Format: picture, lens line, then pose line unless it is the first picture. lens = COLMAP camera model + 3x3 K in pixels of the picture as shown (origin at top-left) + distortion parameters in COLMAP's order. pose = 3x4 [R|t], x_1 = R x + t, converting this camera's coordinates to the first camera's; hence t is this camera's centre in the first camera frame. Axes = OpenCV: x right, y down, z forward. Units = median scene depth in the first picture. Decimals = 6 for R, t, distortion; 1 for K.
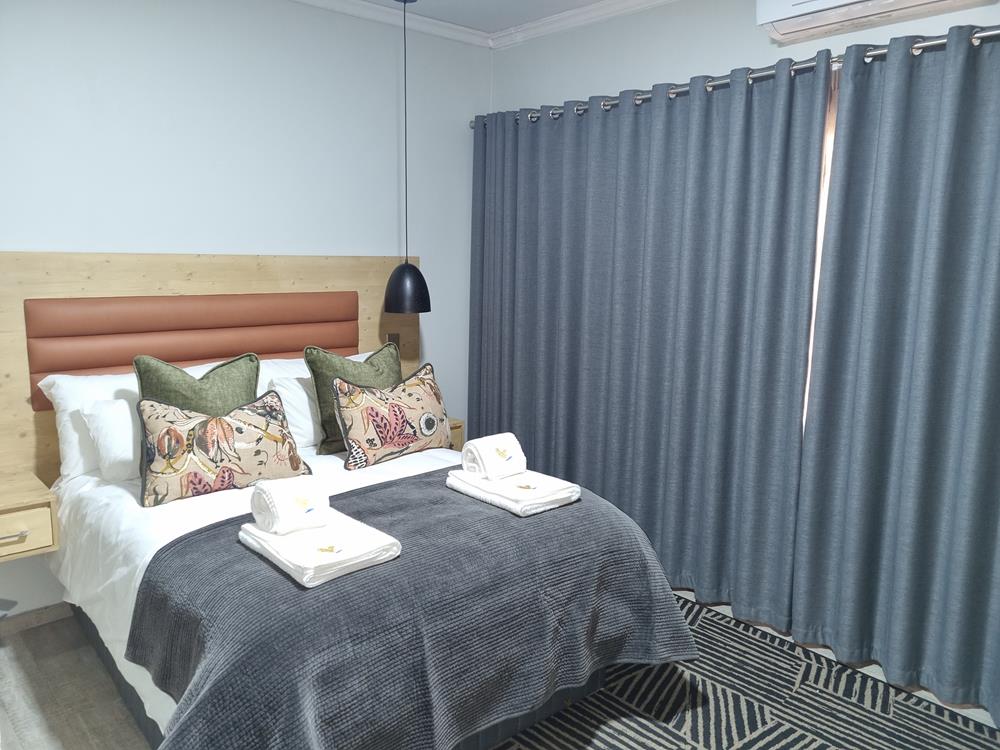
lens RADIAL K [[749.9, 0, 500.0], [0, 749.9, 375.0], [0, 0, 1]] dist [0.048419, -0.013697]
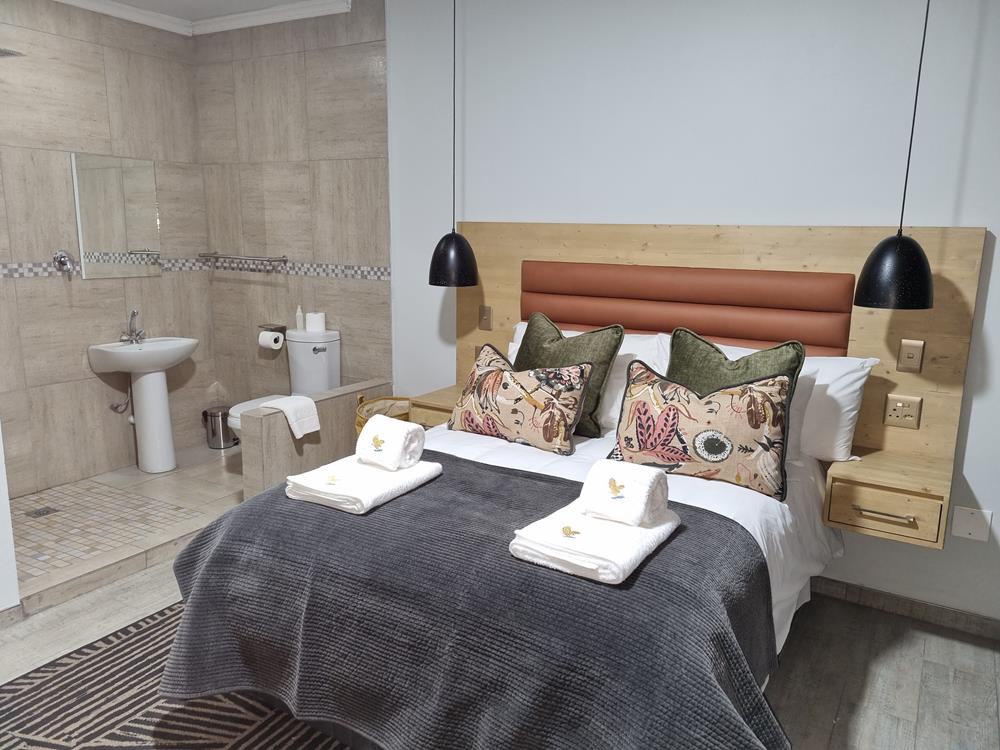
lens RADIAL K [[749.9, 0, 500.0], [0, 749.9, 375.0], [0, 0, 1]] dist [0.048419, -0.013697]
pose [[0.275972, 0.173827, -0.945317, 0.576413], [-0.171147, 0.976680, 0.129630, -0.068354], [0.945806, 0.126014, 0.299286, 0.604742]]
